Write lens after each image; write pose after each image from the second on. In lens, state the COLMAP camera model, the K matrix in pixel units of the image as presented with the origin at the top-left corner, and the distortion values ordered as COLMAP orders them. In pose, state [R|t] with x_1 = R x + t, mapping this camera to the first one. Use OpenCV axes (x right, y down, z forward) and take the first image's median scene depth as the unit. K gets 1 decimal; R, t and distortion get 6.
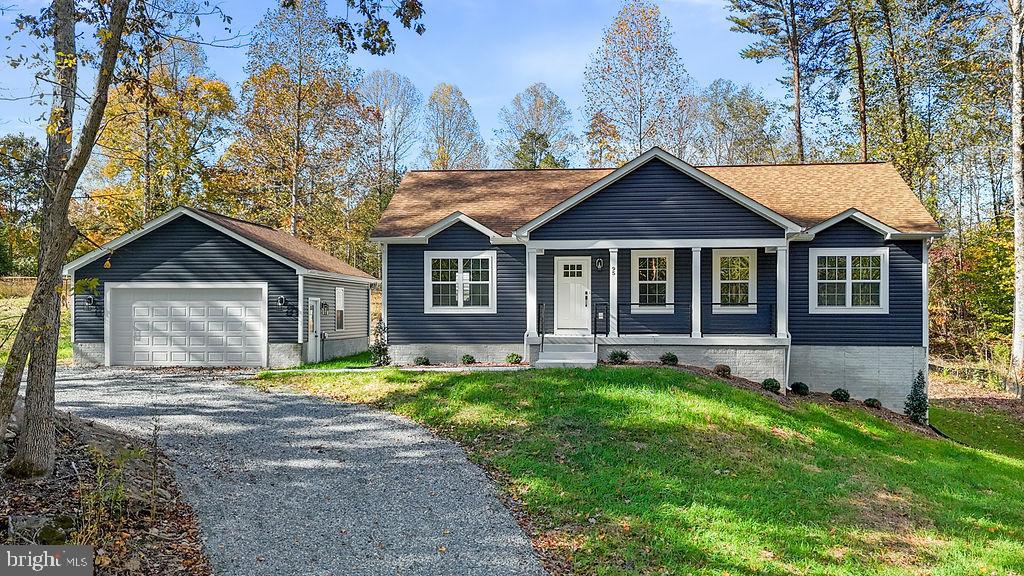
lens RADIAL K [[842.7, 0, 522.1], [0, 842.7, 309.5], [0, 0, 1]] dist [0.008600, -0.007525]
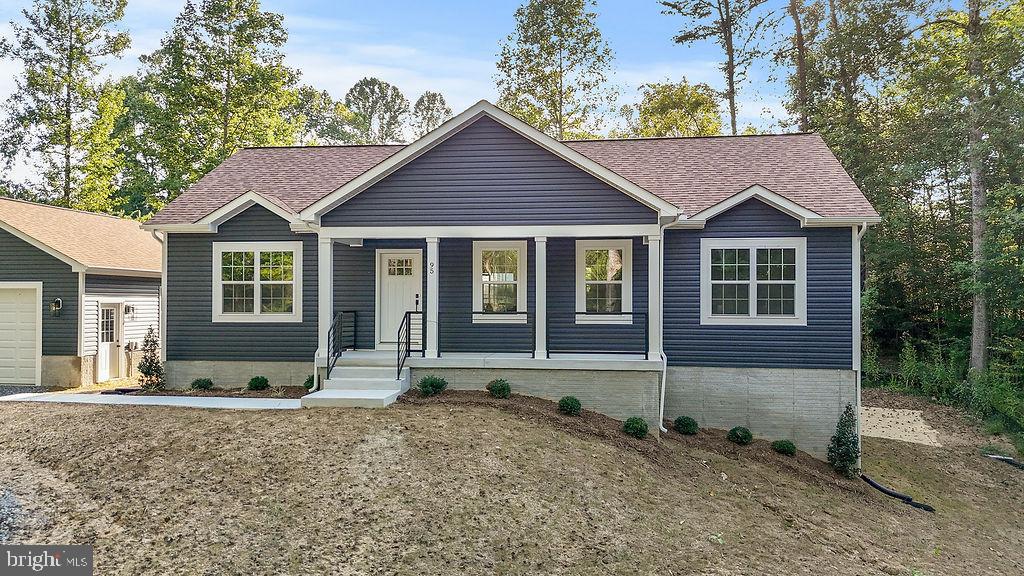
lens RADIAL K [[748.4, 0, 508.8], [0, 748.4, 293.7], [0, 0, 1]] dist [0.029431, -0.003637]
pose [[0.999907, 0.002336, -0.013400, 0.174876], [-0.002476, 0.999943, -0.010392, -0.015502], [0.013375, 0.010424, 0.999856, 0.320544]]
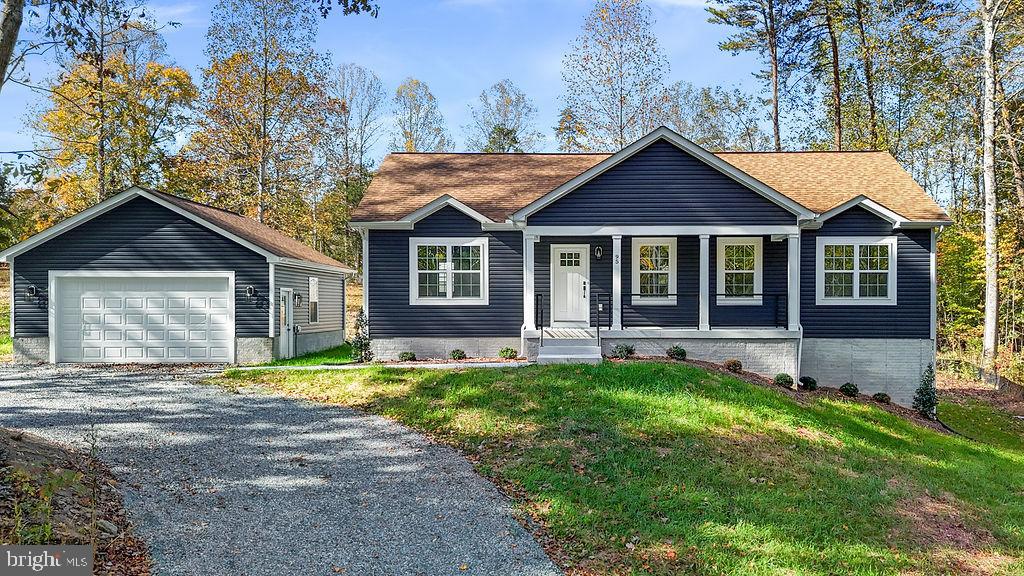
lens RADIAL K [[810.0, 0, 551.4], [0, 810.0, 310.8], [0, 0, 1]] dist [0.007876, -0.002150]
pose [[0.996560, -0.000601, 0.082875, -0.035872], [-0.000261, 0.999946, 0.010394, 0.001819], [-0.082877, -0.010380, 0.996506, 0.104449]]
